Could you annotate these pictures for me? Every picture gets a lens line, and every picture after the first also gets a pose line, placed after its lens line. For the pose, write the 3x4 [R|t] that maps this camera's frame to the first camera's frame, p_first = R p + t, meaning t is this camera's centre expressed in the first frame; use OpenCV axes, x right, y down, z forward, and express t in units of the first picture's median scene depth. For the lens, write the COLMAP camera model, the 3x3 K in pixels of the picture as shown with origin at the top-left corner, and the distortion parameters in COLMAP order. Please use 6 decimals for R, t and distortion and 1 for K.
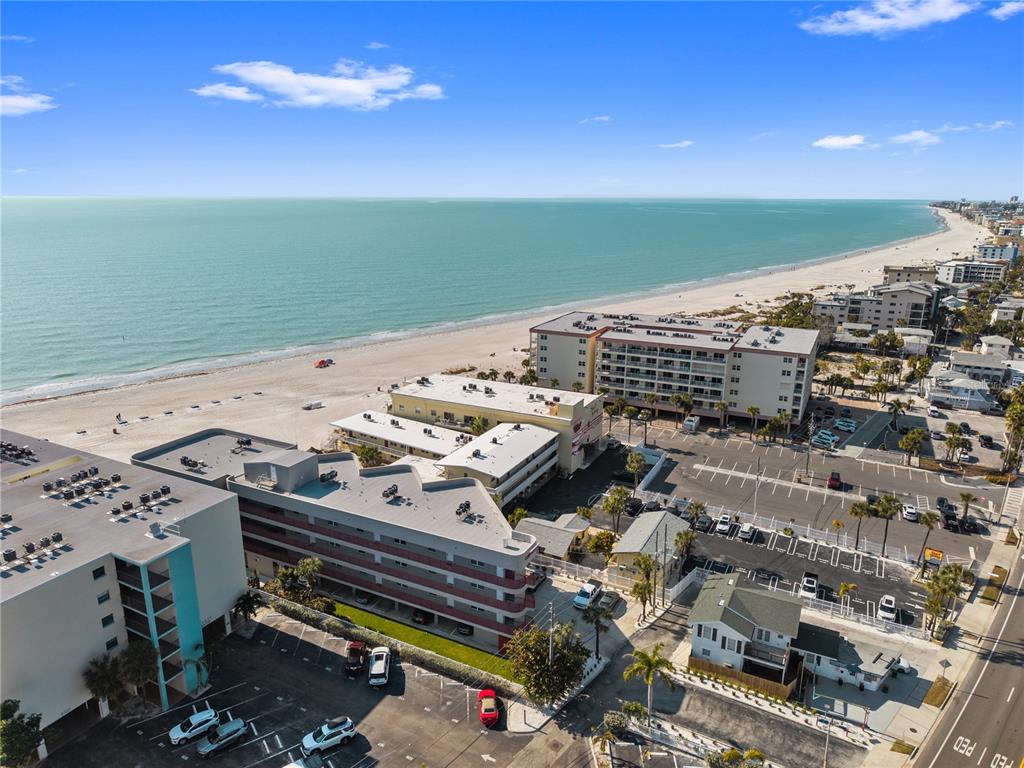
lens RADIAL K [[695.1, 0, 531.3], [0, 695.1, 384.1], [0, 0, 1]] dist [0.024042, -0.024657]
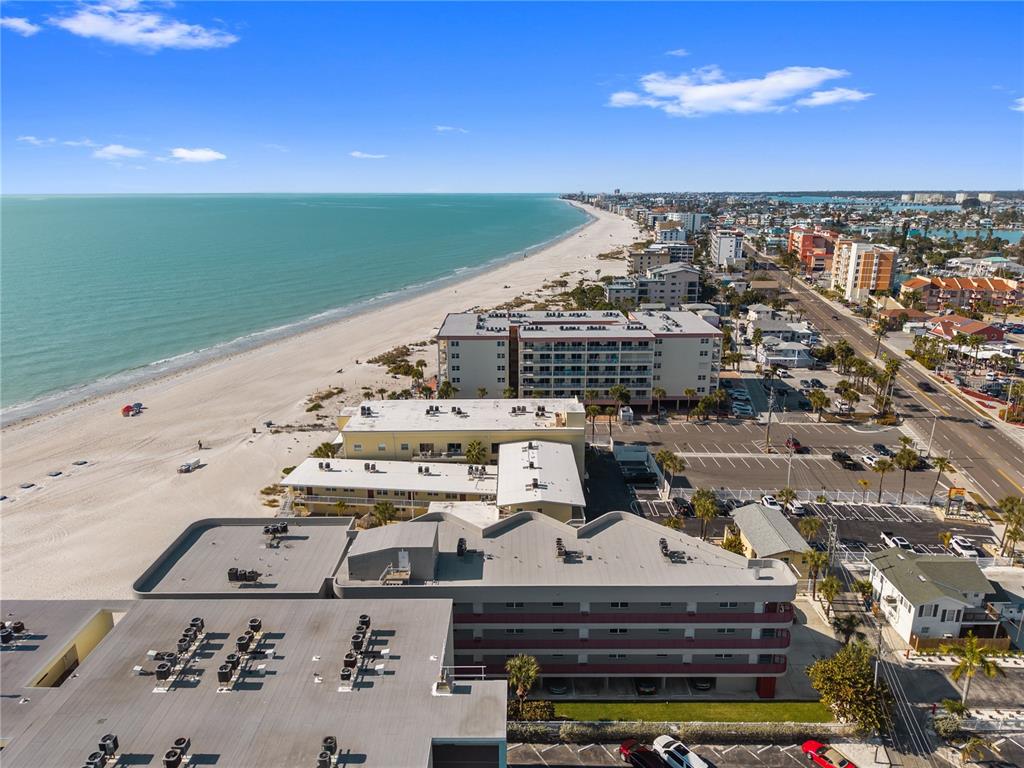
lens RADIAL K [[695.1, 0, 511.9], [0, 695.1, 381.8], [0, 0, 1]] dist [0.024042, -0.024657]
pose [[0.889979, -0.128829, 0.437425, -0.382804], [0.127465, 0.991307, 0.032619, -0.047429], [-0.437825, 0.026726, 0.898663, 0.188882]]
